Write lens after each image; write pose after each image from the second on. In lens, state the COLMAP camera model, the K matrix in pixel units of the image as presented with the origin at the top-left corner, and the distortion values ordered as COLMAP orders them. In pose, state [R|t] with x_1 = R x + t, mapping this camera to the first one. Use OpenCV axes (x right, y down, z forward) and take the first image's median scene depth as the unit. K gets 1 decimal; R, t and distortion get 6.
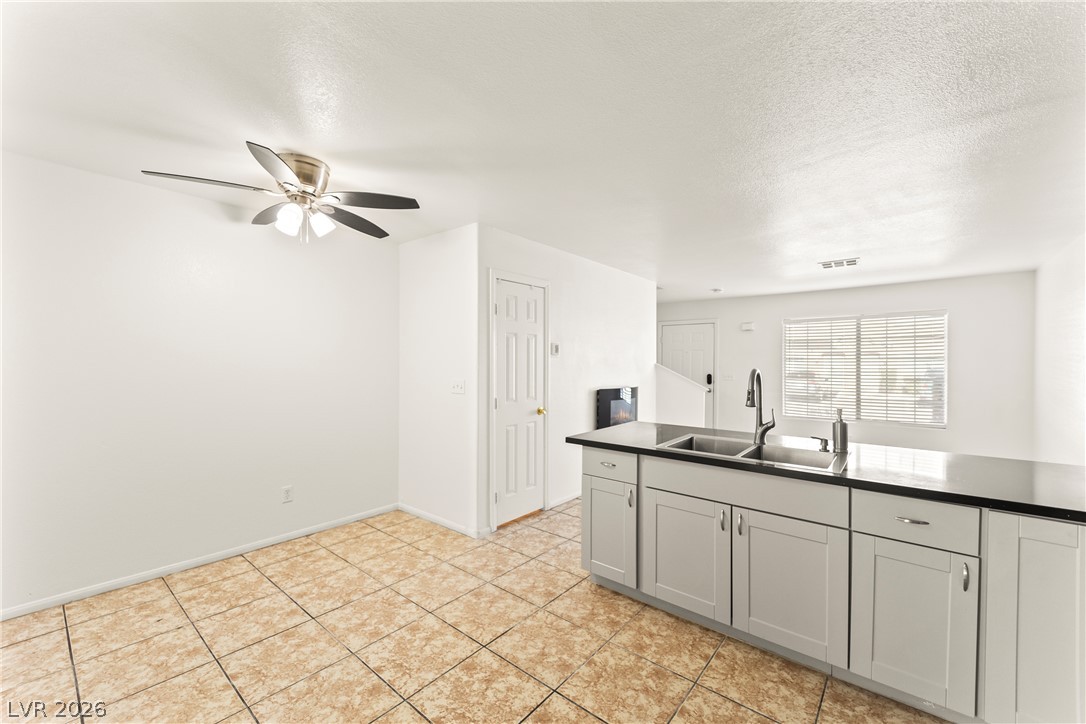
lens RADIAL K [[429.8, 0, 538.8], [0, 429.8, 360.3], [0, 0, 1]] dist [0.032877, -0.020902]
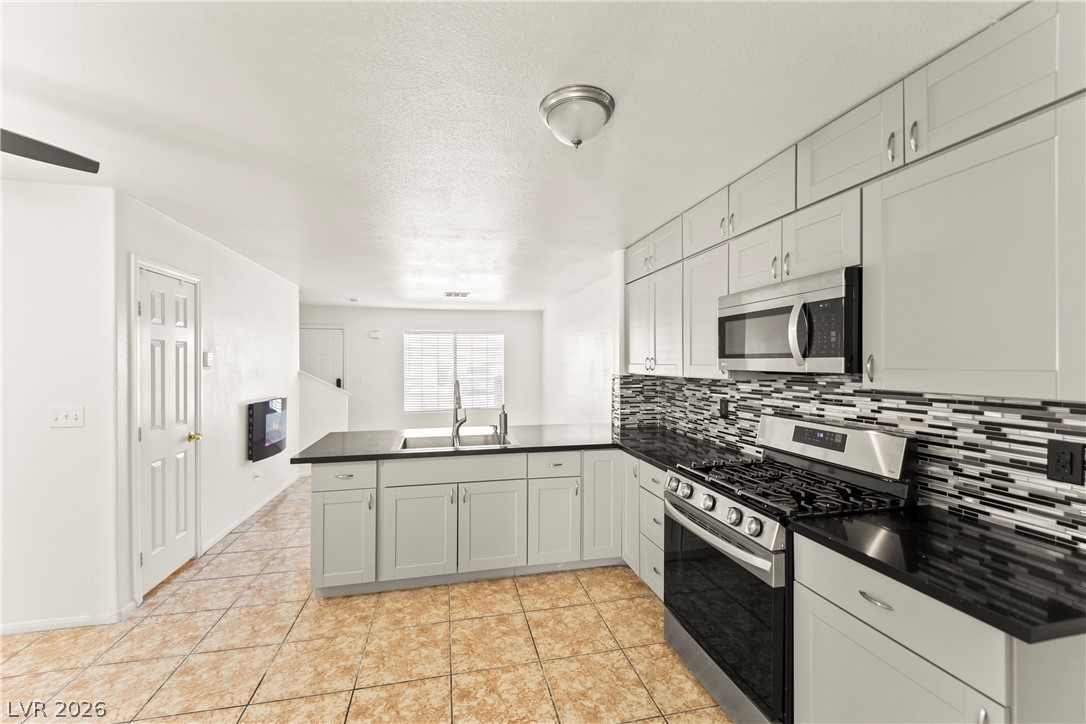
lens RADIAL K [[429.8, 0, 538.8], [0, 429.8, 360.3], [0, 0, 1]] dist [0.032877, -0.020902]
pose [[0.607081, -0.002250, 0.794637, -0.407053], [-0.000928, 0.999993, 0.003540, -0.046746], [-0.794639, -0.002886, 0.607075, -0.014029]]
